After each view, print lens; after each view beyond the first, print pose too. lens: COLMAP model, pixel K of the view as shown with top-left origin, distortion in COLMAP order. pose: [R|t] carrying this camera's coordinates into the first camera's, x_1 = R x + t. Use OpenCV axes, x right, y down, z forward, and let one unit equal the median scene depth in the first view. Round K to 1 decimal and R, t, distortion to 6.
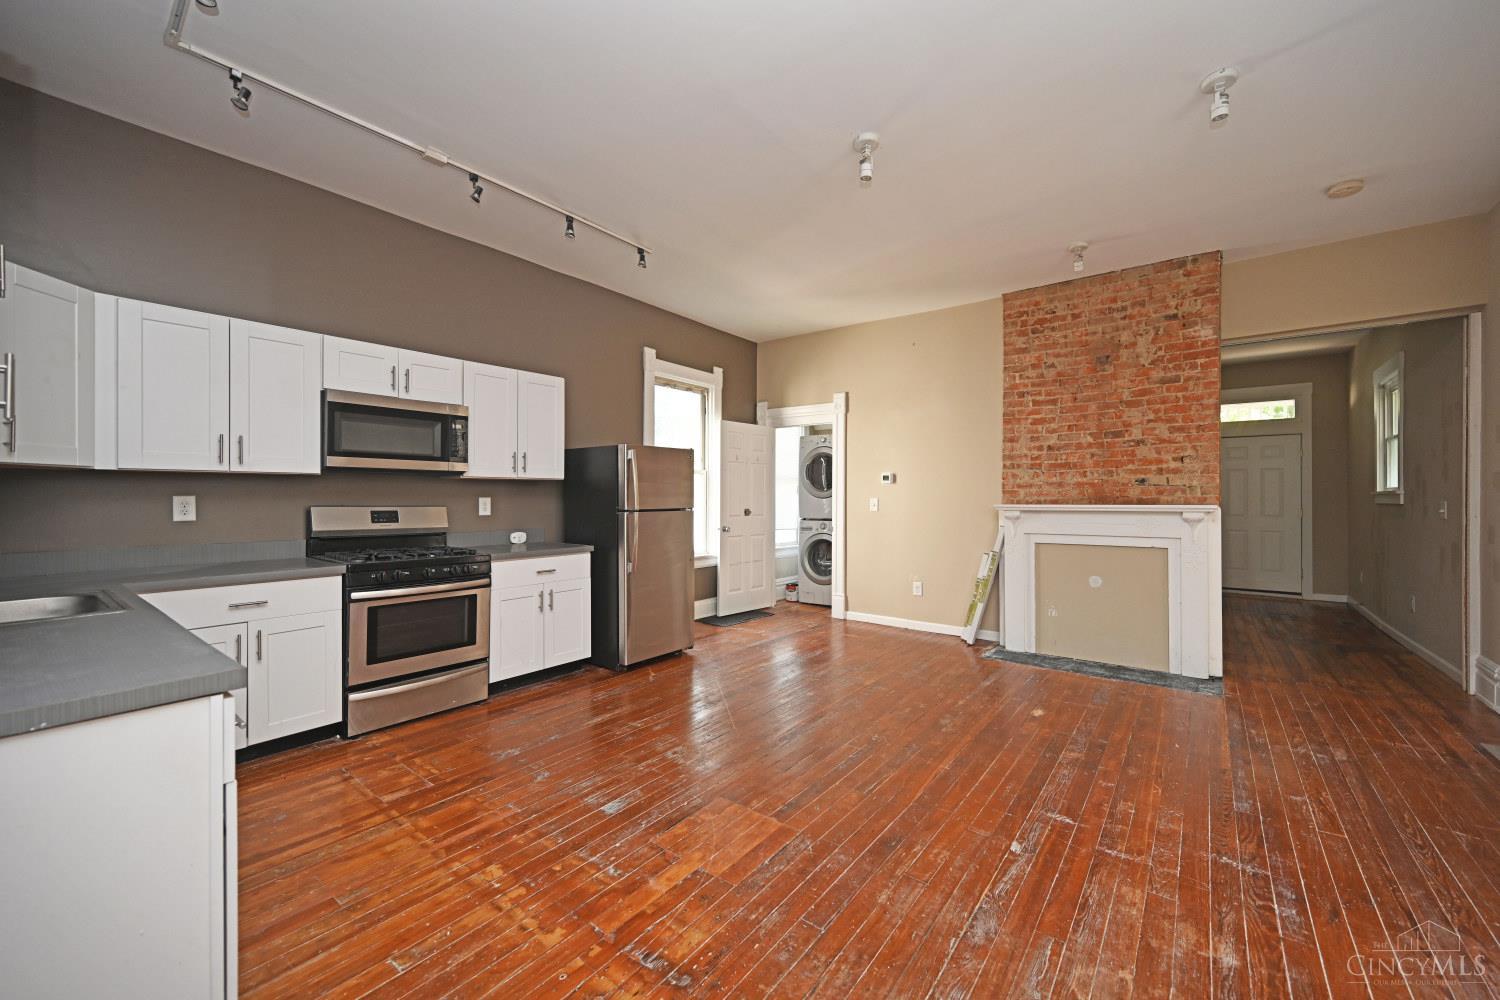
lens RADIAL K [[589.1, 0, 753.3], [0, 589.1, 498.1], [0, 0, 1]] dist [-0.000185, 0.000022]
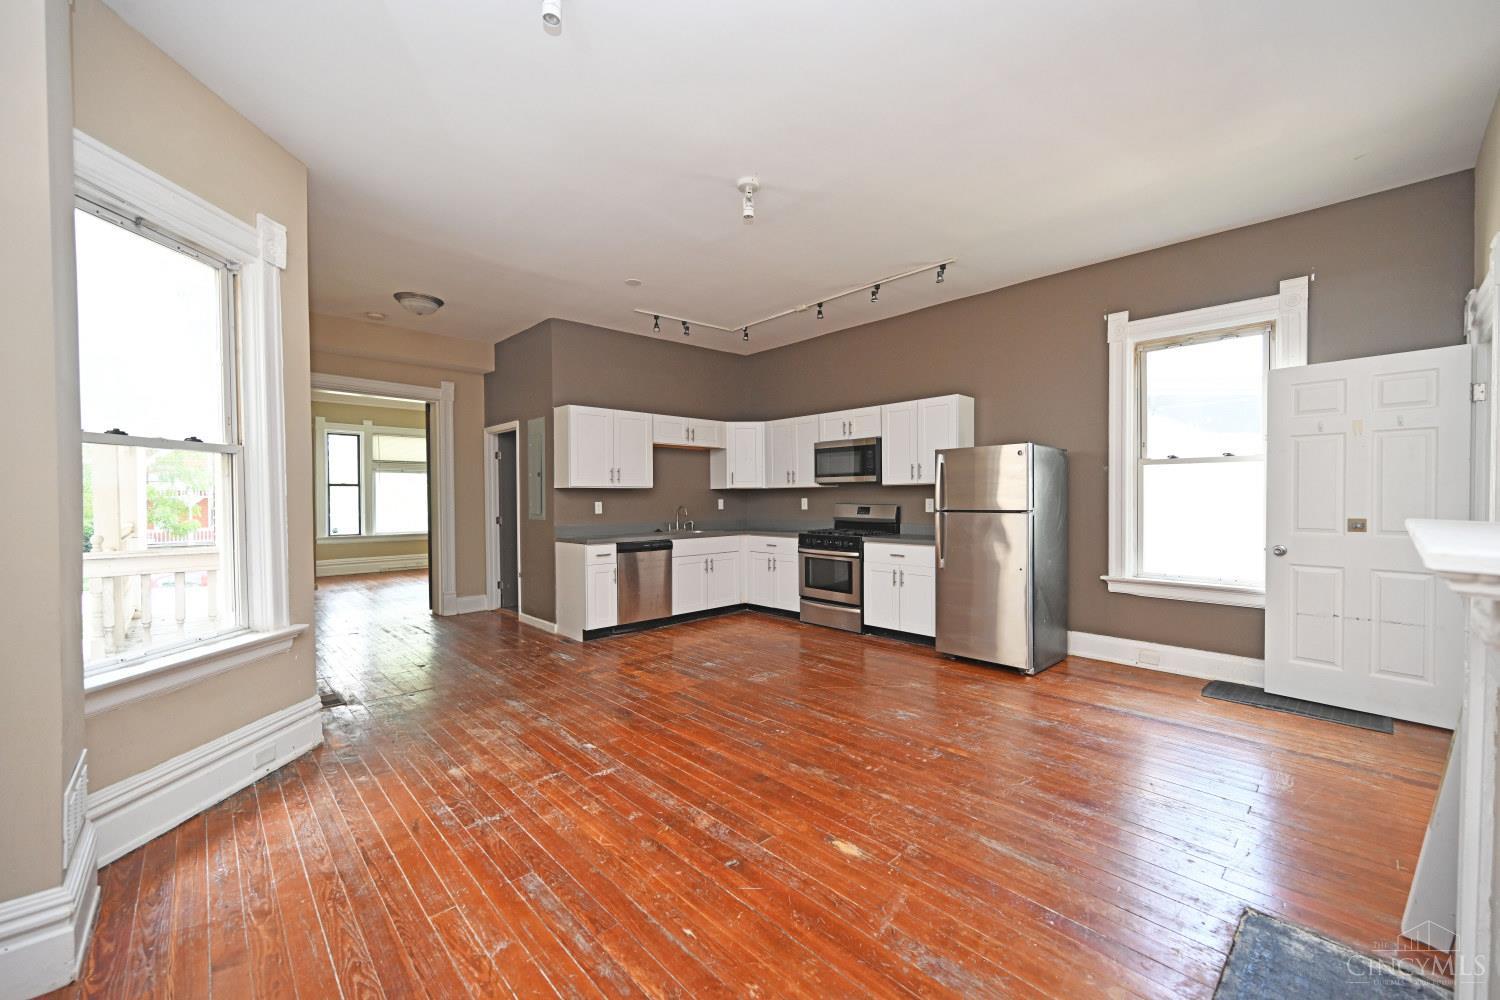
lens RADIAL K [[587.5, 0, 750.3], [0, 587.5, 503.3], [0, 0, 1]] dist [-0.000595, -0.000045]
pose [[-0.160608, 0.006943, -0.986994, 0.874122], [0.001517, 0.999976, 0.006787, -0.000128], [0.987017, -0.000407, -0.160615, 0.791798]]
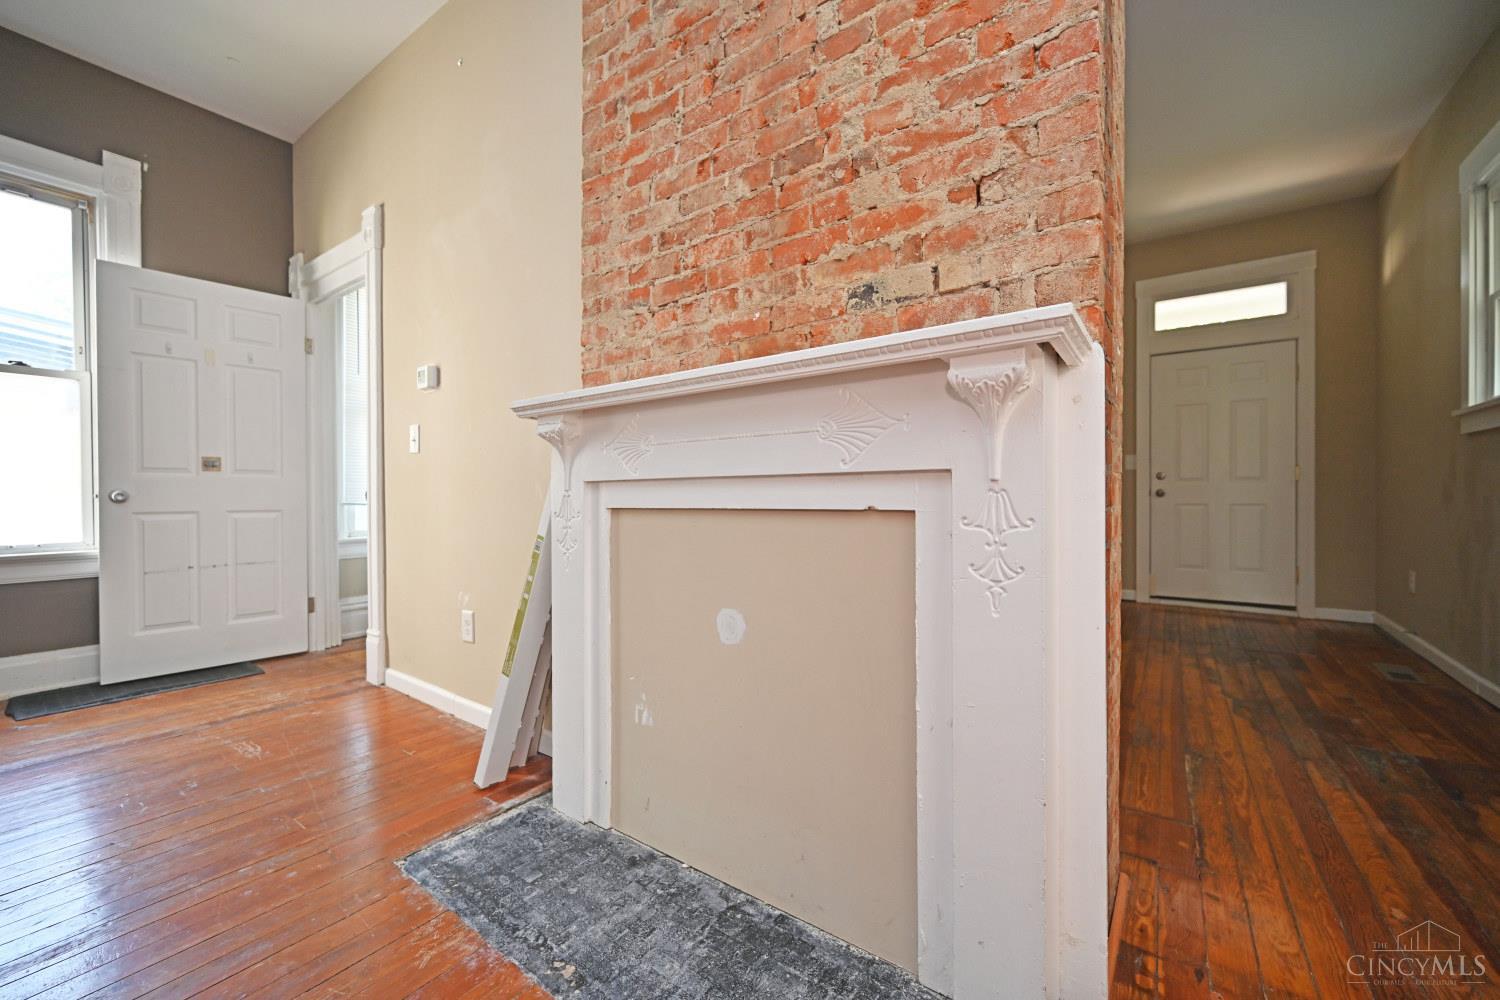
lens RADIAL K [[588.9, 0, 752.5], [0, 588.9, 501.7], [0, 0, 1]] dist [0.000182, -0.000182]
pose [[0.999248, -0.006283, 0.038262, 0.607505], [0.005863, 0.999922, 0.011066, 0.076008], [-0.038329, -0.010833, 0.999206, 0.722498]]
